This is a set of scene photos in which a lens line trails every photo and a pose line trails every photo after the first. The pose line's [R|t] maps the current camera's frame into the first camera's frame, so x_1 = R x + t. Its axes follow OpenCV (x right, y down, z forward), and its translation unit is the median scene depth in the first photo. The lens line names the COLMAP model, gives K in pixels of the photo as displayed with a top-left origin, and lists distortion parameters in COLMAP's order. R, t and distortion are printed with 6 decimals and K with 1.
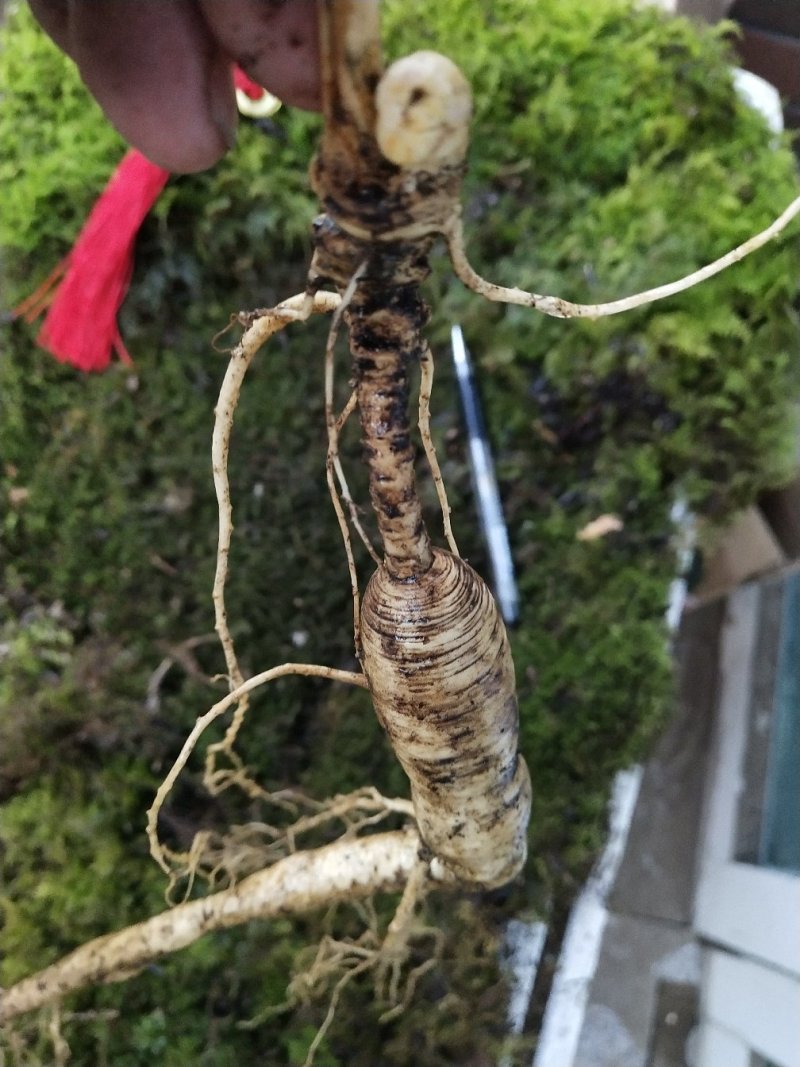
lens RADIAL K [[1106.6, 0, 400.0], [0, 1106.6, 533.5], [0, 0, 1]] dist [0.008766, 0.003520]
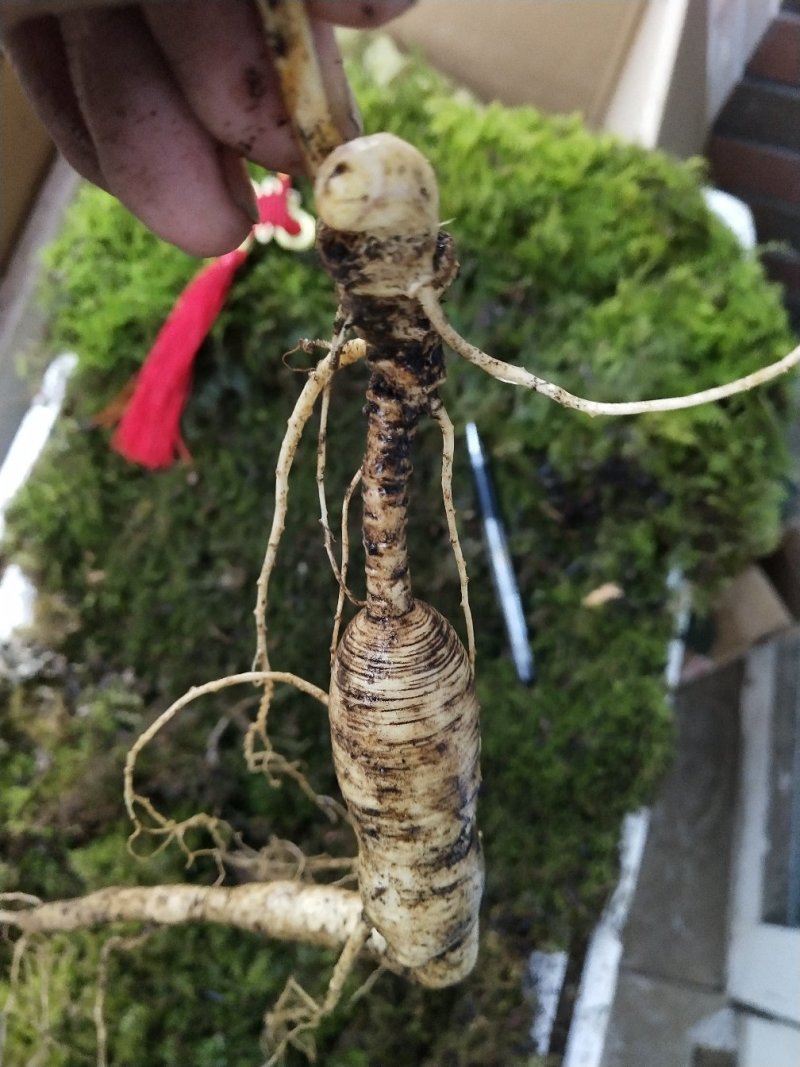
lens RADIAL K [[1106.6, 0, 400.0], [0, 1106.6, 533.5], [0, 0, 1]] dist [0.008766, 0.003520]
pose [[0.999526, -0.021828, -0.021698, -0.000305], [0.020394, 0.997725, -0.064254, 0.001120], [0.023051, 0.063781, 0.997698, -0.140897]]
